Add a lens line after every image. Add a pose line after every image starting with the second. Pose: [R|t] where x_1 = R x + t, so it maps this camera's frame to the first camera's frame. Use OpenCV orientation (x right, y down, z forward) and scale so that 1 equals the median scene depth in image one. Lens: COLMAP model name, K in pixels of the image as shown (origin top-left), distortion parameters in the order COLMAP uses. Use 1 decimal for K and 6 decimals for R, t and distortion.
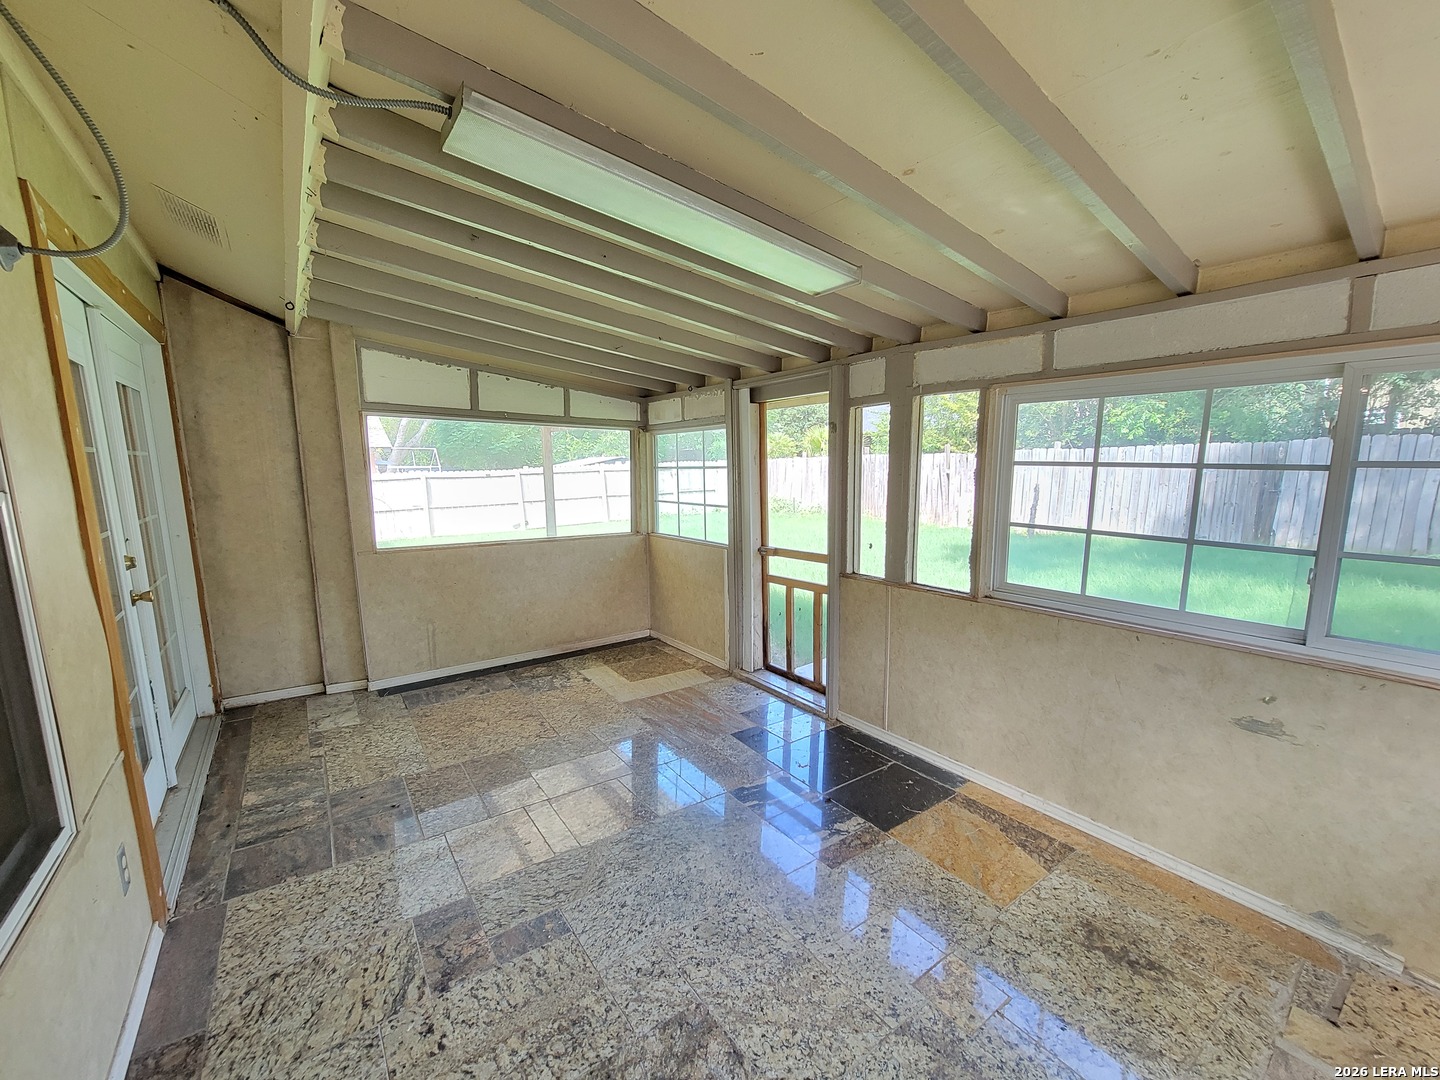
lens RADIAL K [[585.3, 0, 716.4], [0, 585.3, 552.7], [0, 0, 1]] dist [-0.001700, 0.000192]
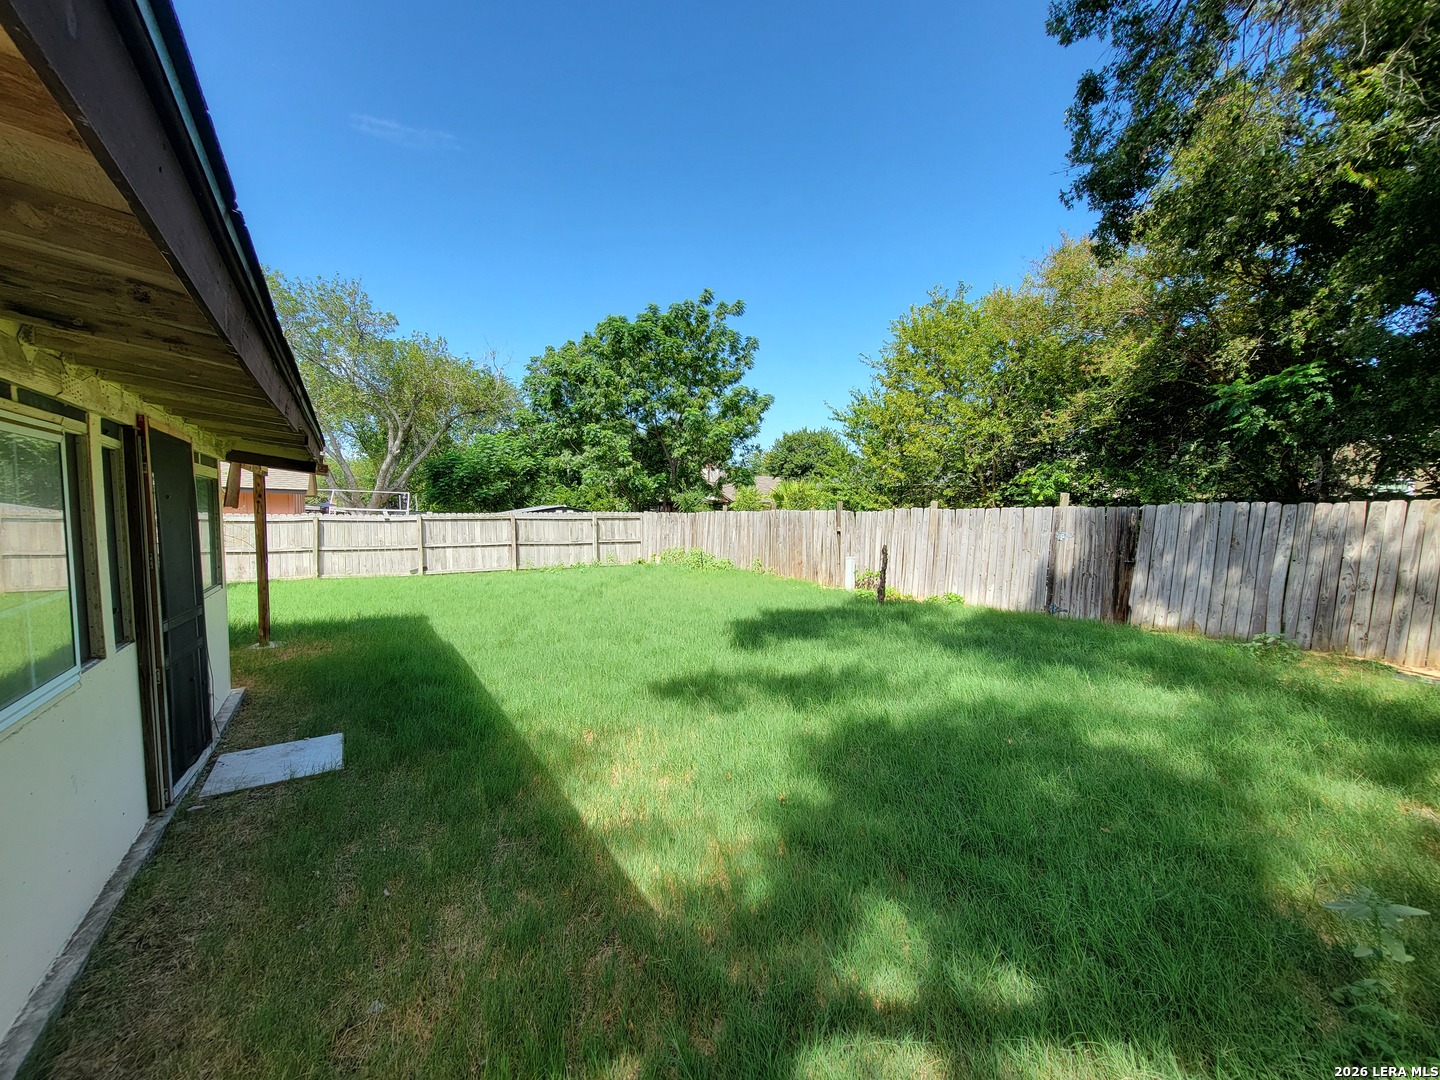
lens RADIAL K [[585.3, 0, 716.4], [0, 585.3, 552.7], [0, 0, 1]] dist [-0.001700, 0.000192]
pose [[0.996721, 0.031078, -0.074711, 0.348713], [-0.037166, 0.995978, -0.081521, -0.021989], [0.071877, 0.084030, 0.993868, 0.066834]]
